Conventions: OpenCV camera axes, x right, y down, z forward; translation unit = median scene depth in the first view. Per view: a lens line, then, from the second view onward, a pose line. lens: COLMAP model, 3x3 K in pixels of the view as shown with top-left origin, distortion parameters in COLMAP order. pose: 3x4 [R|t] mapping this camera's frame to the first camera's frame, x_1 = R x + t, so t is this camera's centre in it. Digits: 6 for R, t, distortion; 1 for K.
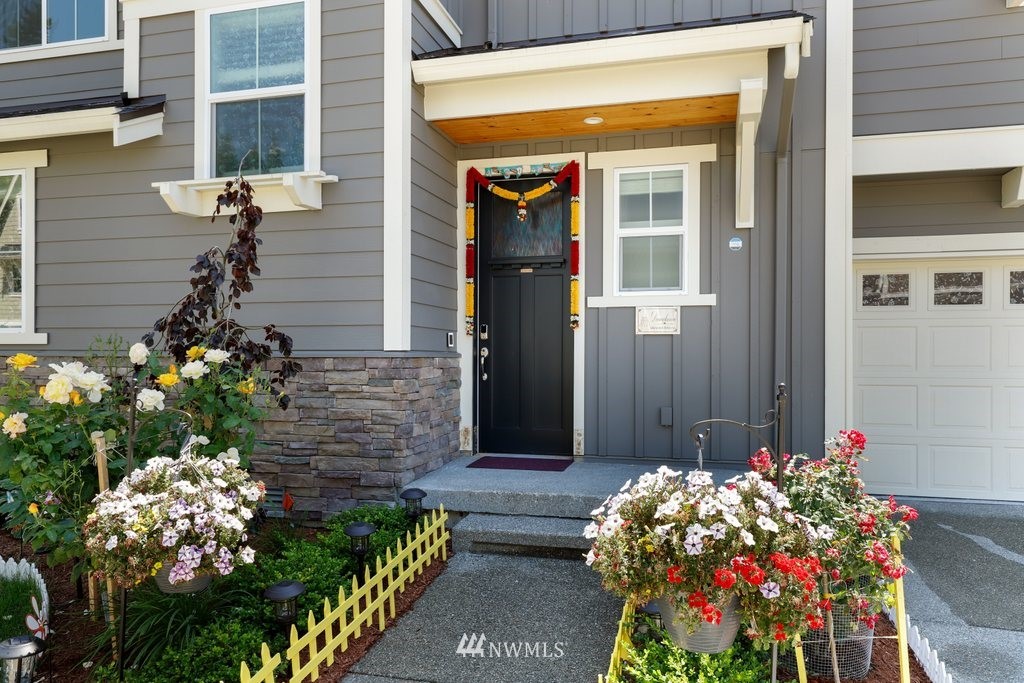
lens RADIAL K [[741.1, 0, 512.0], [0, 741.1, 341.5], [0, 0, 1]] dist [0.001277, 0.000663]
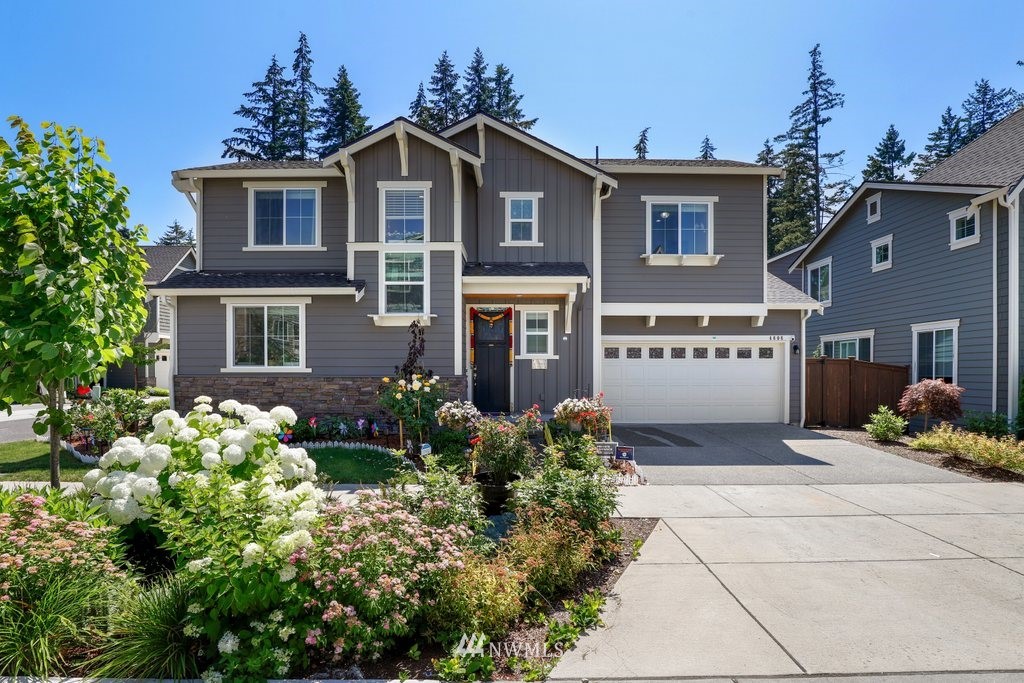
lens RADIAL K [[492.9, 0, 521.2], [0, 492.9, 358.5], [0, 0, 1]] dist [-0.026405, -0.000200]
pose [[0.964604, 0.003994, 0.263673, -0.389045], [-0.001551, 0.999954, -0.009473, -0.032434], [-0.263698, 0.008729, 0.964566, -0.860820]]
